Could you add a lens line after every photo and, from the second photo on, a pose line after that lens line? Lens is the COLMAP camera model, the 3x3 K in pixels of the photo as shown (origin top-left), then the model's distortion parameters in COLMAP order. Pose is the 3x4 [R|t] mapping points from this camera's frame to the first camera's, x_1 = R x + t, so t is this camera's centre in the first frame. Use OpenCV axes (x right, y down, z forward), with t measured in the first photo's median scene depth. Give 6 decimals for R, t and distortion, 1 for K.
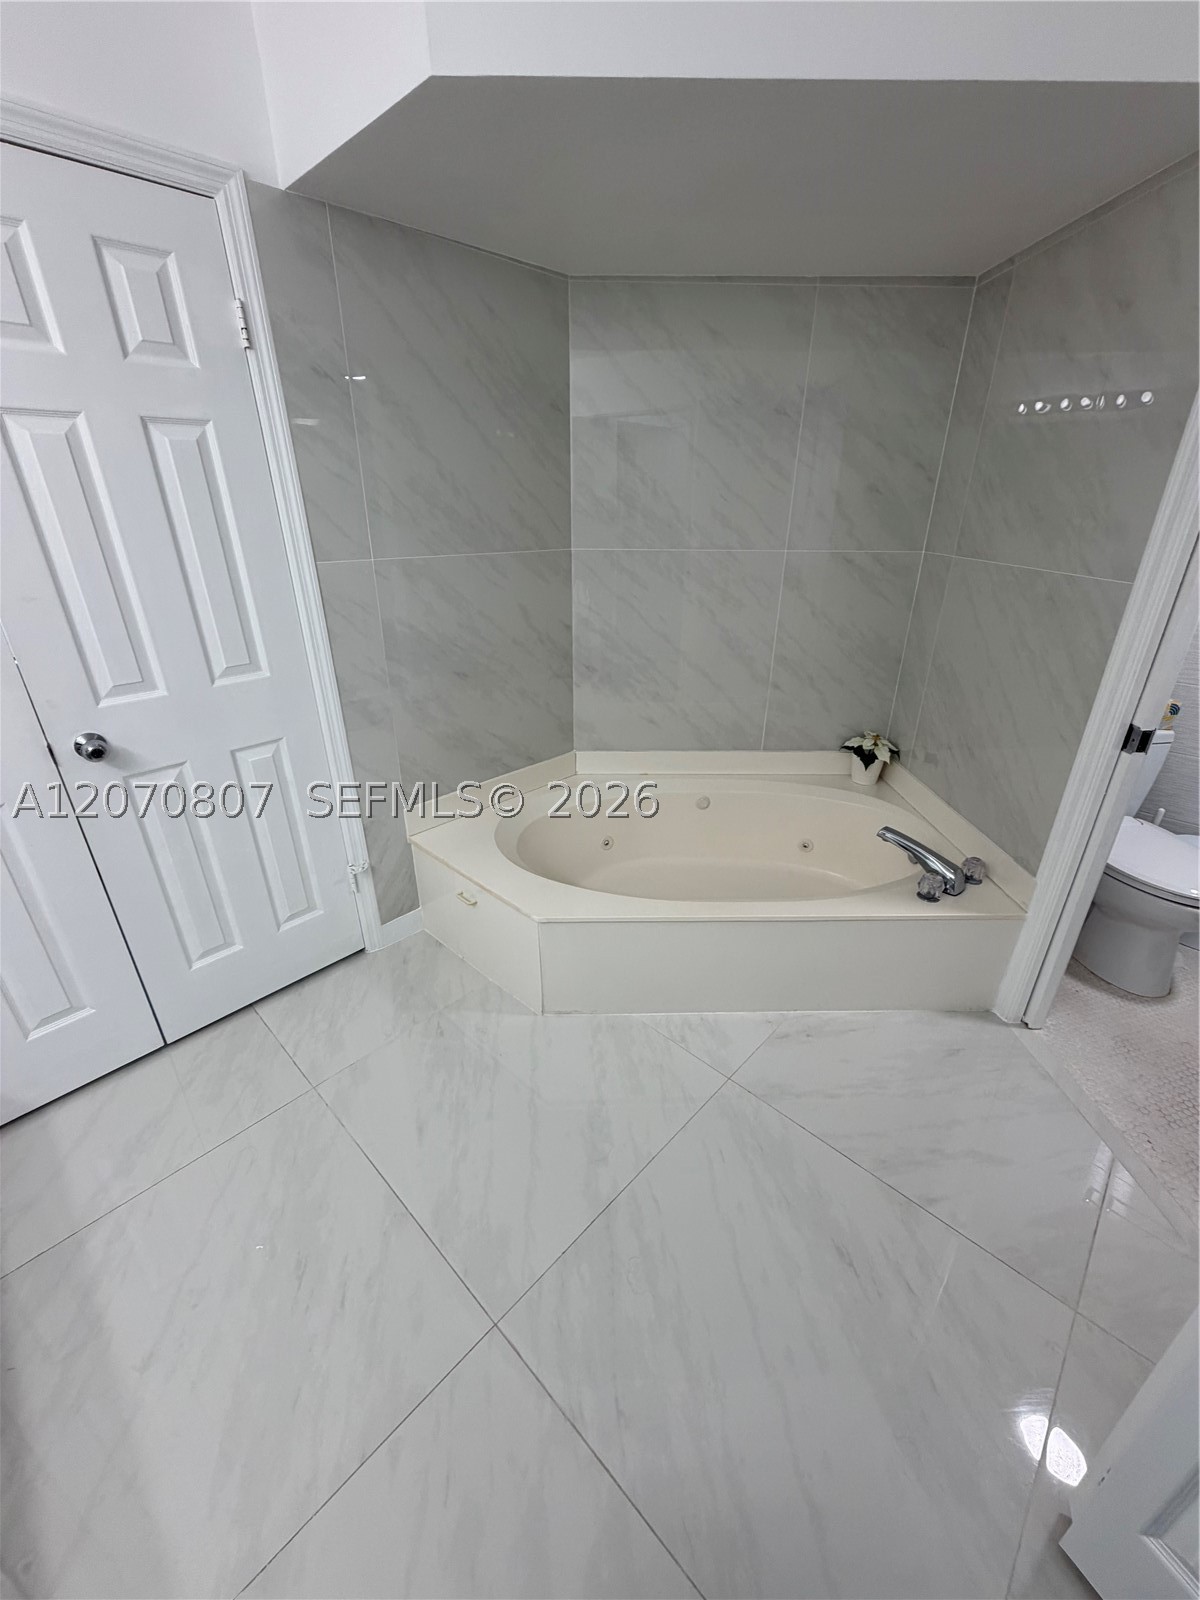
lens RADIAL K [[638.3, 0, 600.1], [0, 638.3, 799.9], [0, 0, 1]] dist [0.000650, 0.000260]
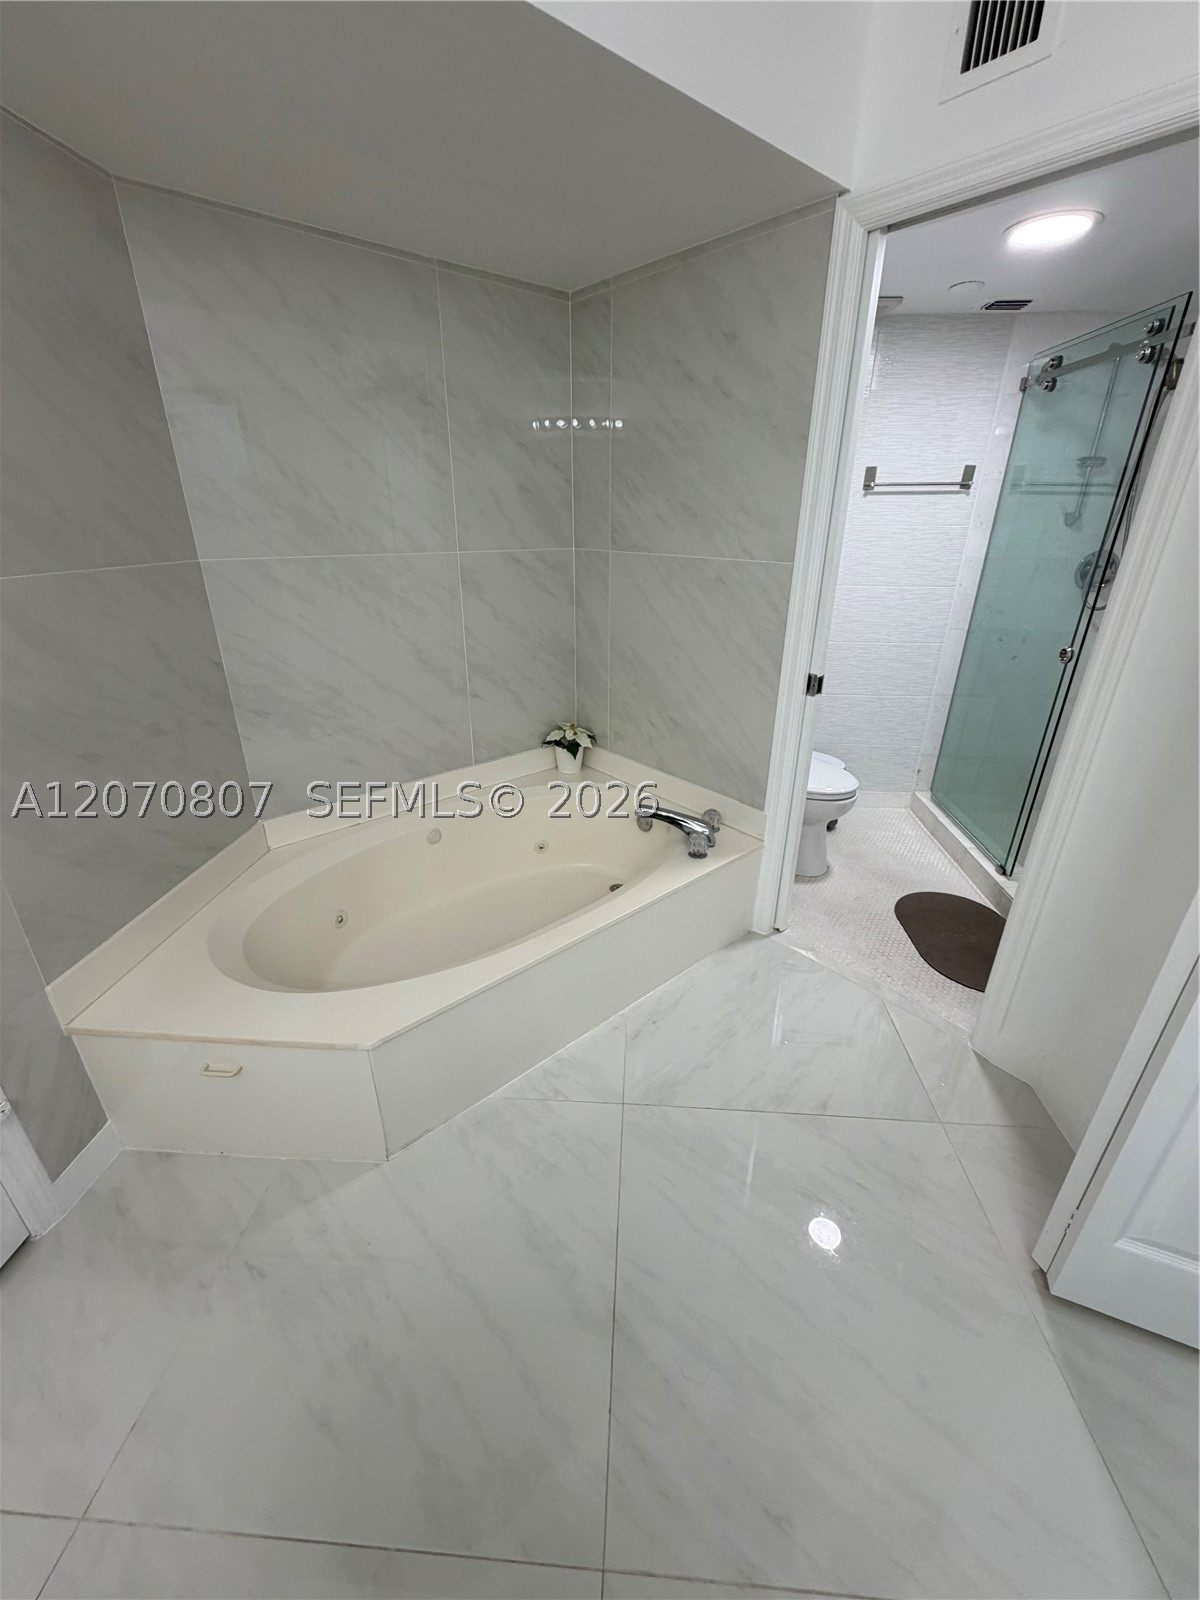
lens RADIAL K [[638.3, 0, 598.4], [0, 638.3, 798.9], [0, 0, 1]] dist [0.000650, 0.000260]
pose [[0.766302, -0.262204, 0.586541, -0.207392], [0.270398, 0.959762, 0.075779, -0.061282], [-0.582809, 0.100530, 0.806367, 0.169873]]
